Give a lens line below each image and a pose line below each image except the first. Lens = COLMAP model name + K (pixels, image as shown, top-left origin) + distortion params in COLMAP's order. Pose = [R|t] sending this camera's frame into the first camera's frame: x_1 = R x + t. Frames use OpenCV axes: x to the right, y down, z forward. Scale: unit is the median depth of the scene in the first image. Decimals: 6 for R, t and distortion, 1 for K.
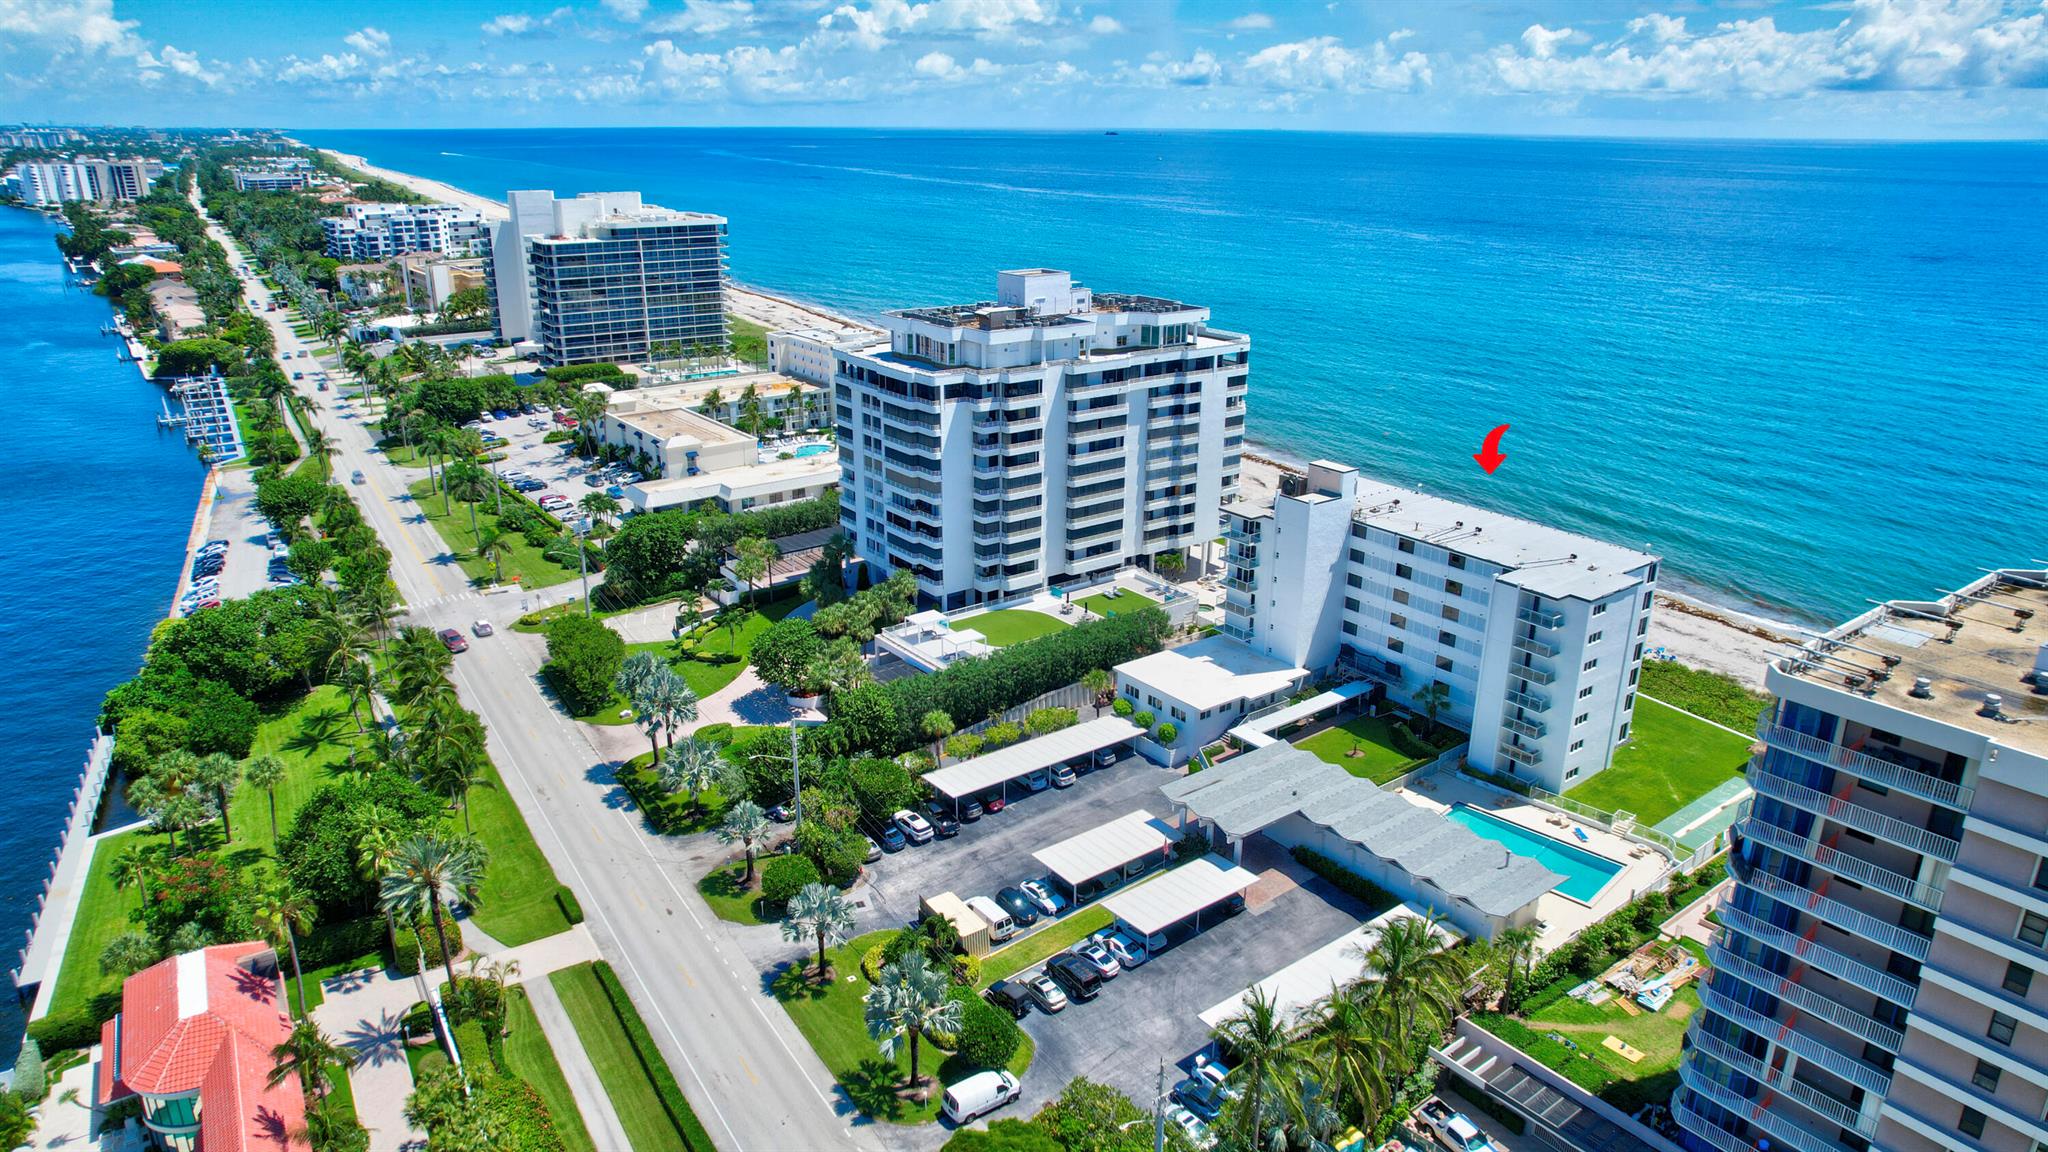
lens RADIAL K [[1298.3, 0, 1024.0], [0, 1298.3, 576.0], [0, 0, 1]] dist [-0.033790, 0.031207]
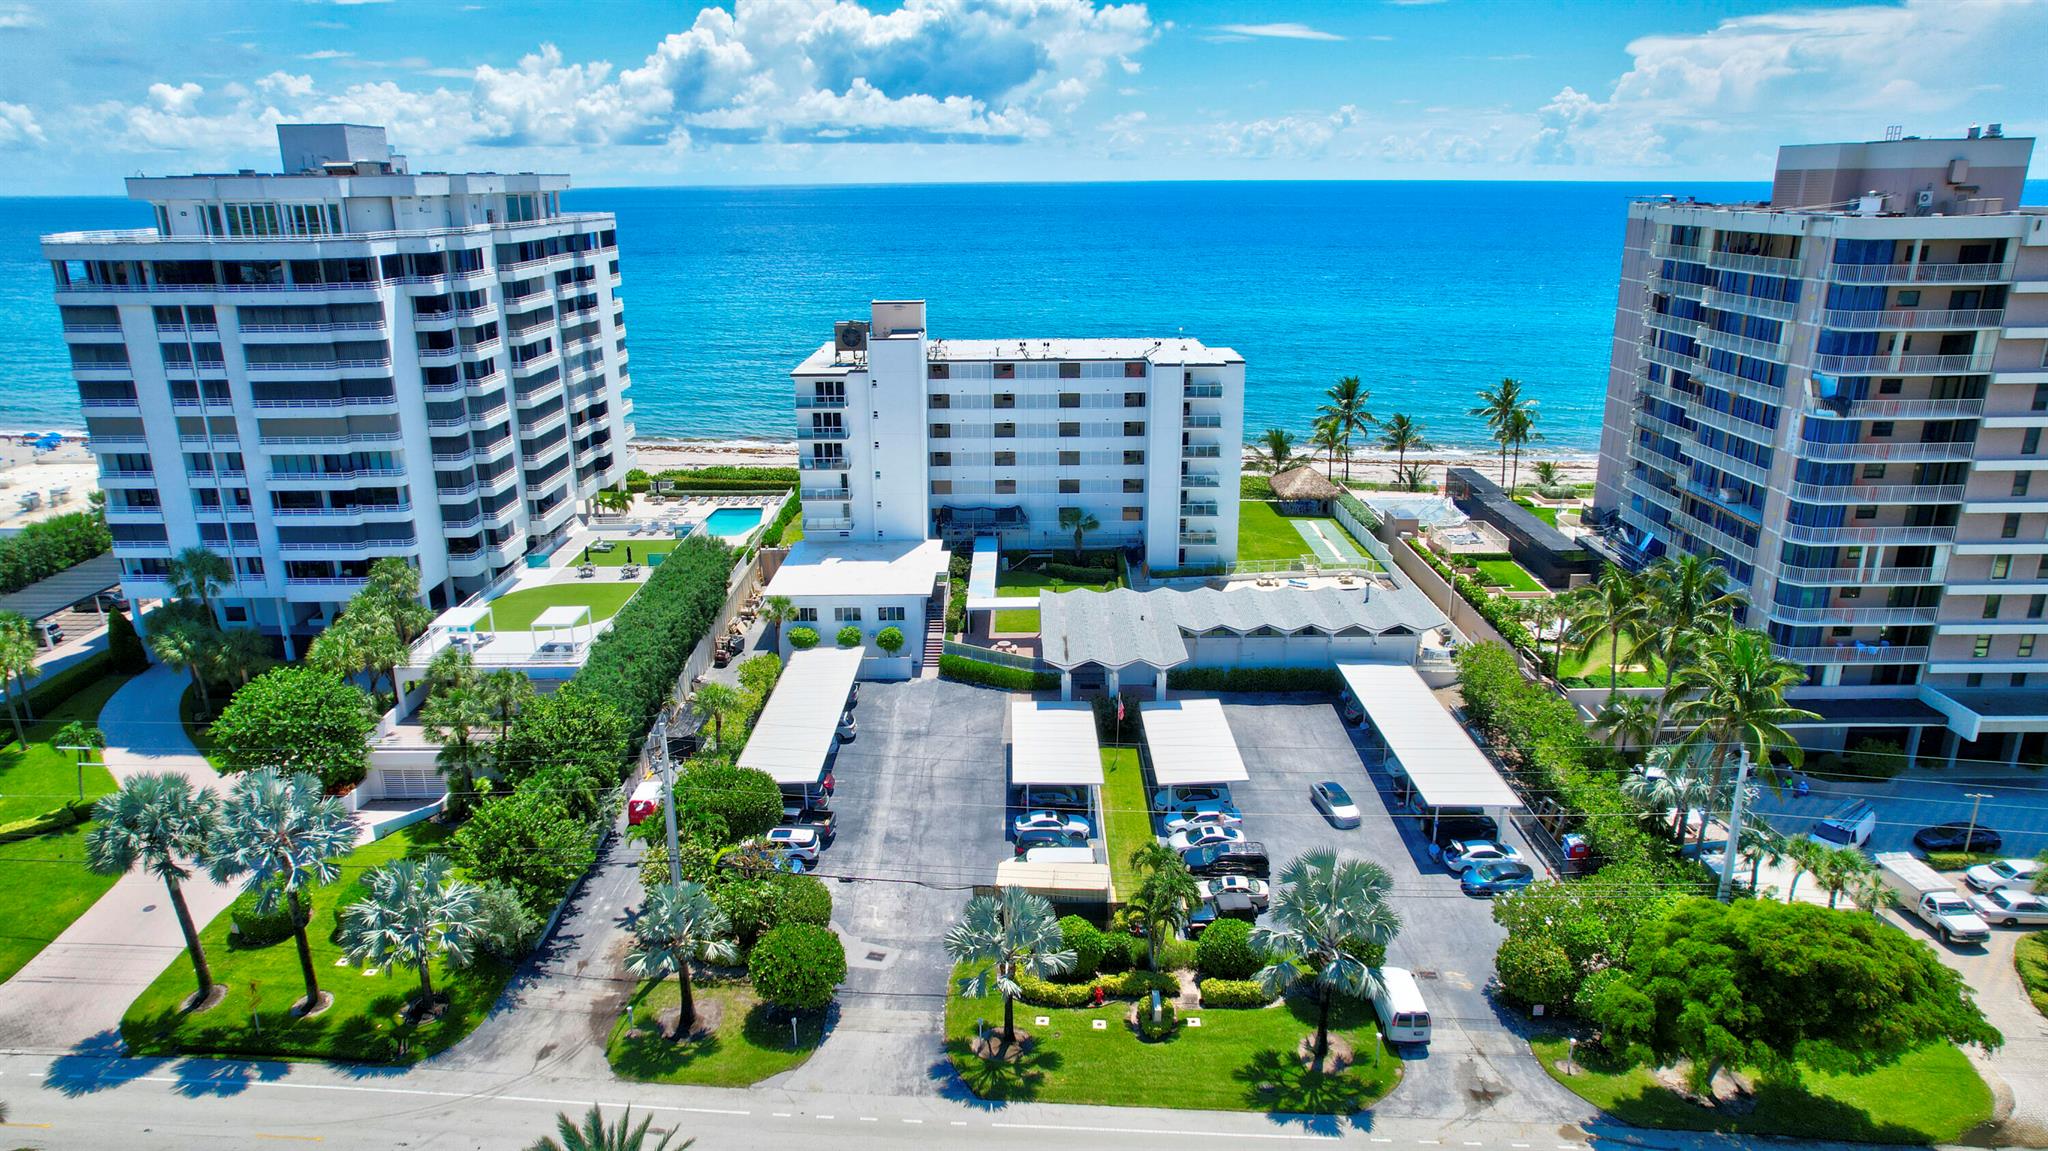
lens RADIAL K [[1289.3, 0, 1024.0], [0, 1289.3, 575.5], [0, 0, 1]] dist [-0.086658, 0.076360]
pose [[0.603874, -0.246802, 0.757909, -0.399715], [0.273060, 0.957375, 0.094192, 0.031391], [-0.748849, 0.150074, 0.645525, 0.413707]]
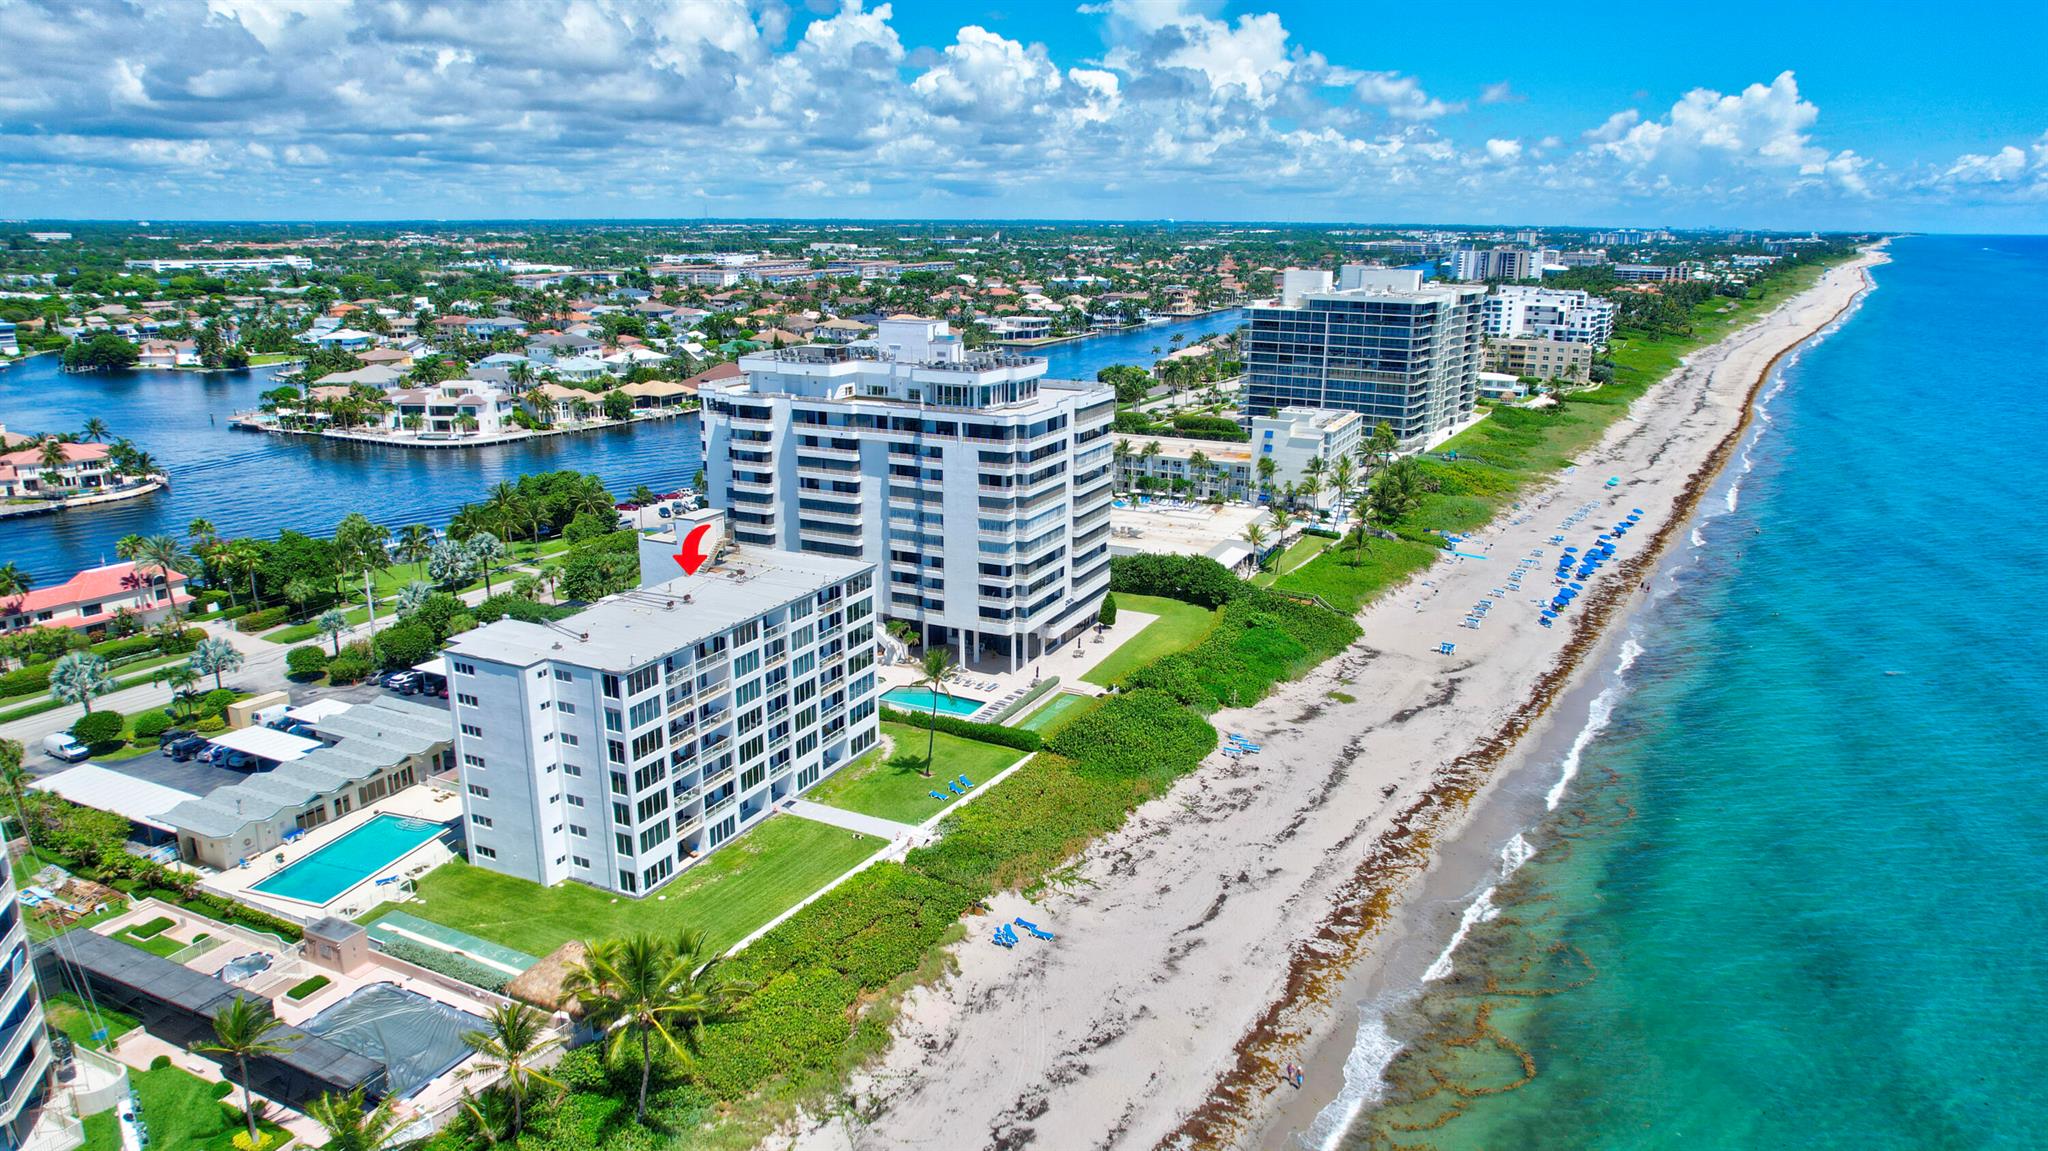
lens RADIAL K [[1311.2, 0, 1024.0], [0, 1311.2, 575.5], [0, 0, 1]] dist [-0.076924, 0.060089]
pose [[0.453545, 0.236263, -0.859346, 1.182156], [-0.299575, 0.948532, 0.102674, -0.212703], [0.839376, 0.210871, 0.500981, 0.725648]]
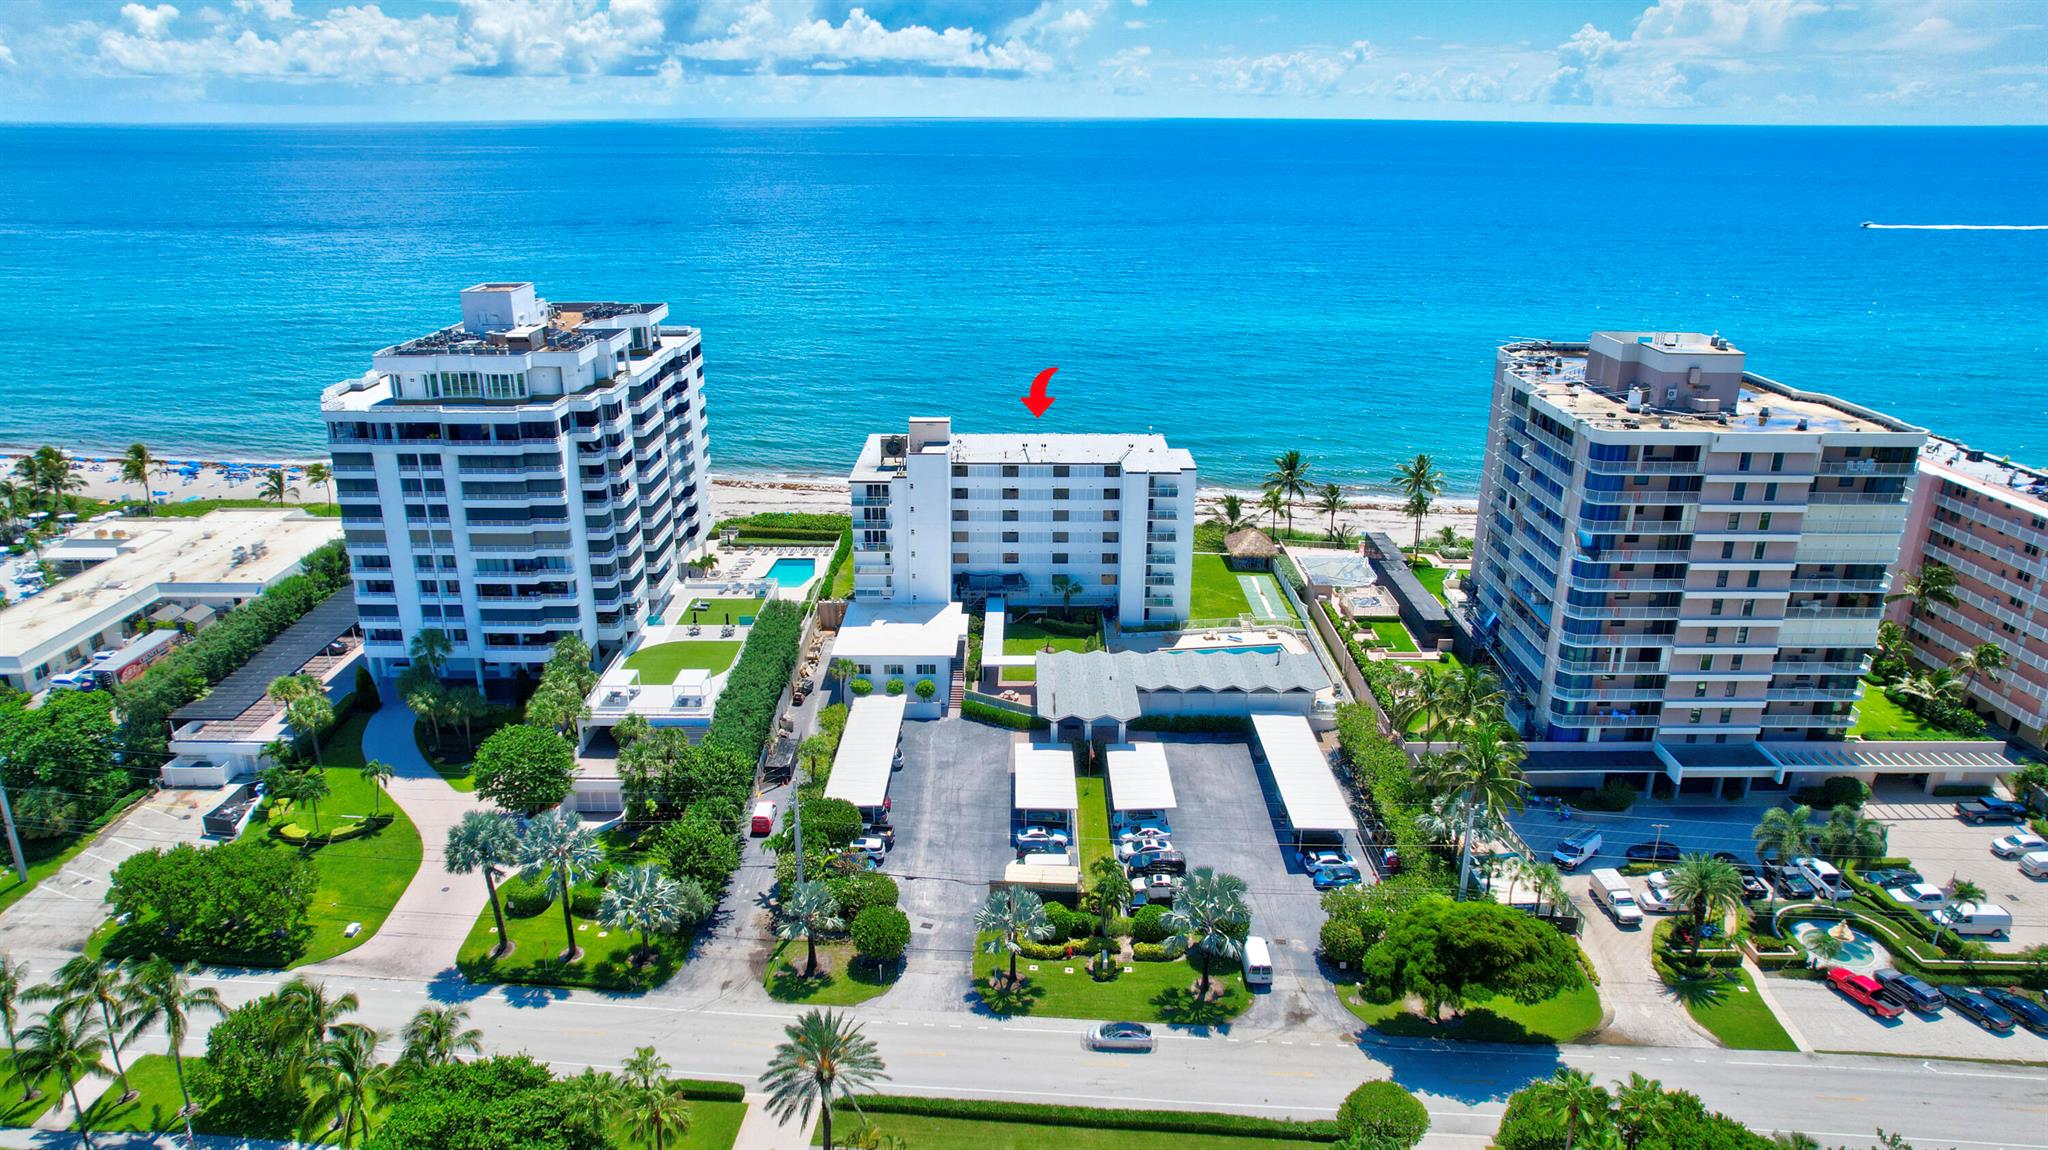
lens RADIAL K [[1311.2, 0, 1024.0], [0, 1311.2, 575.0], [0, 0, 1]] dist [-0.076924, 0.060089]
pose [[0.604945, -0.271216, 0.748655, -0.587249], [0.263119, 0.955478, 0.133530, -0.085598], [-0.751539, 0.116207, 0.649373, 0.224173]]
